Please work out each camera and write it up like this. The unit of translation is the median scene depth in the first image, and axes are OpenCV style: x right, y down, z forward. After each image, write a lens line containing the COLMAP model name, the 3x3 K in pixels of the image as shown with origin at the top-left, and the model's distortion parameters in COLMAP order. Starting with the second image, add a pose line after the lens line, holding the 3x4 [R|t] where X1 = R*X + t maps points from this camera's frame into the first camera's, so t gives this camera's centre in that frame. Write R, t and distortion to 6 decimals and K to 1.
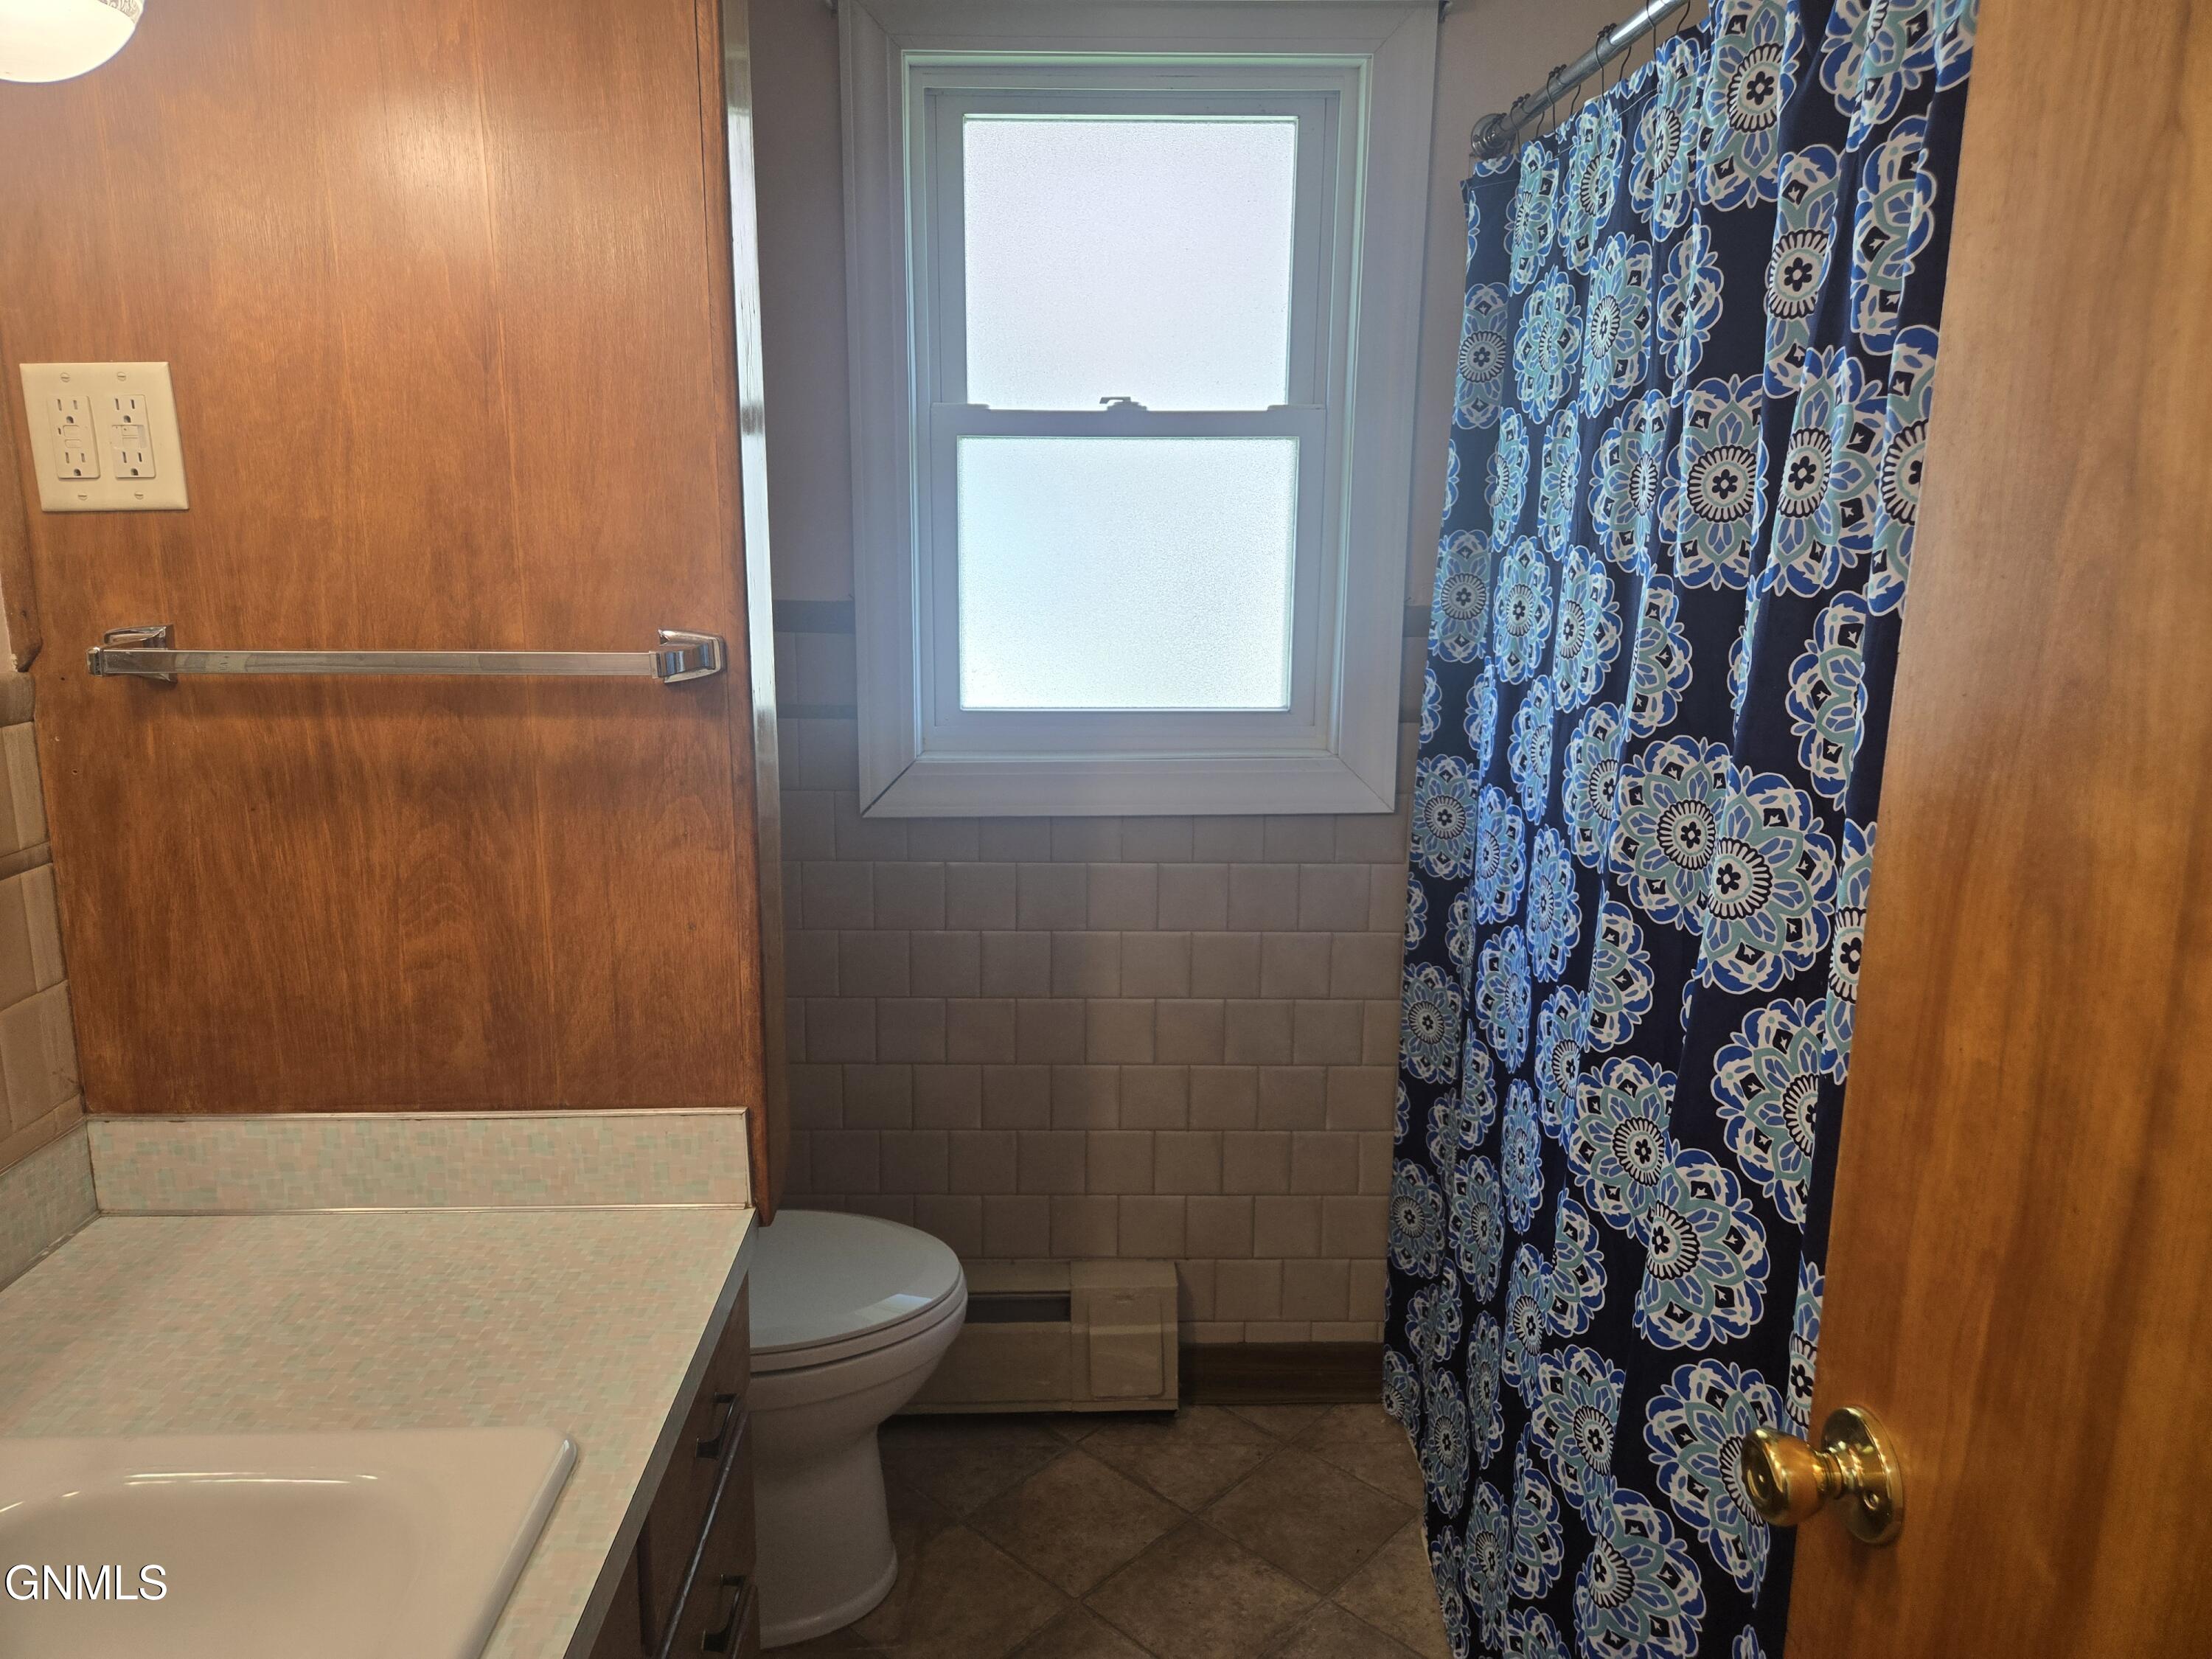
lens RADIAL K [[1491.0, 0, 1096.3], [0, 1491.0, 842.2], [0, 0, 1]] dist [0.067183, -0.037497]
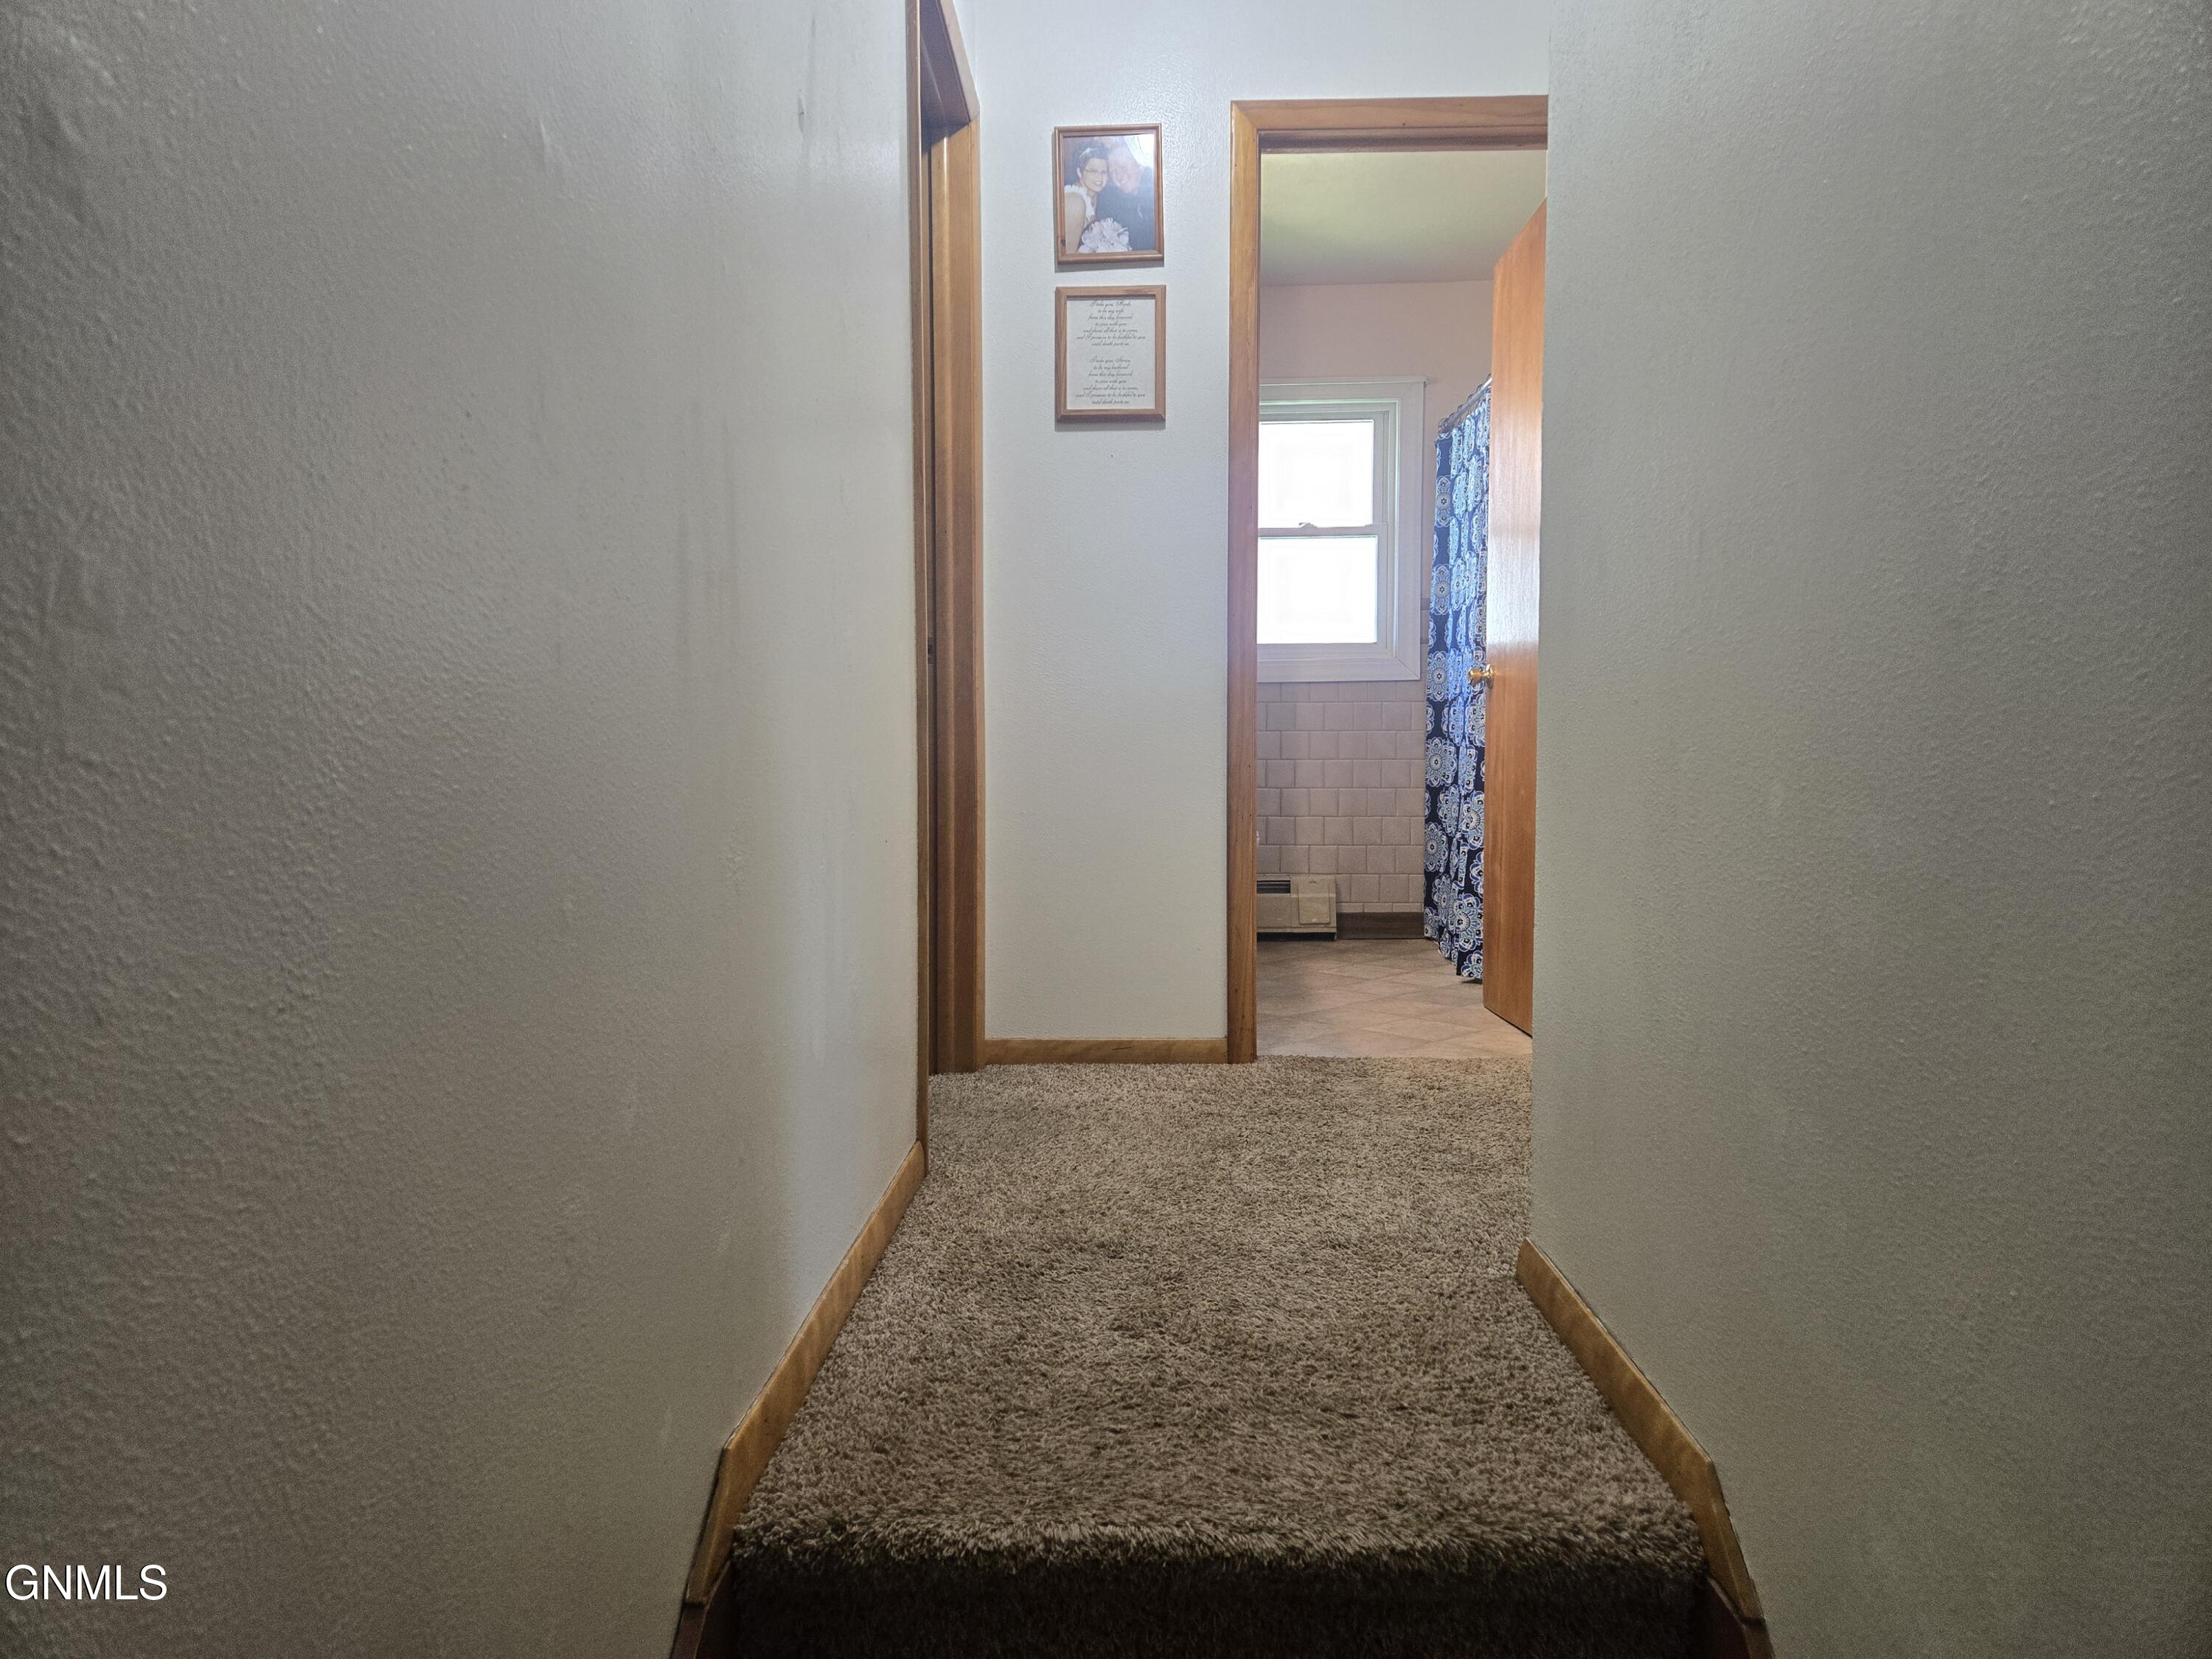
lens RADIAL K [[1491.0, 0, 1104.7], [0, 1491.0, 816.5], [0, 0, 1]] dist [0.067183, -0.037497]
pose [[0.997908, -0.005482, -0.064421, -0.167688], [-0.006115, 0.983929, -0.178457, 0.663446], [0.064364, 0.178478, 0.981837, -1.462402]]
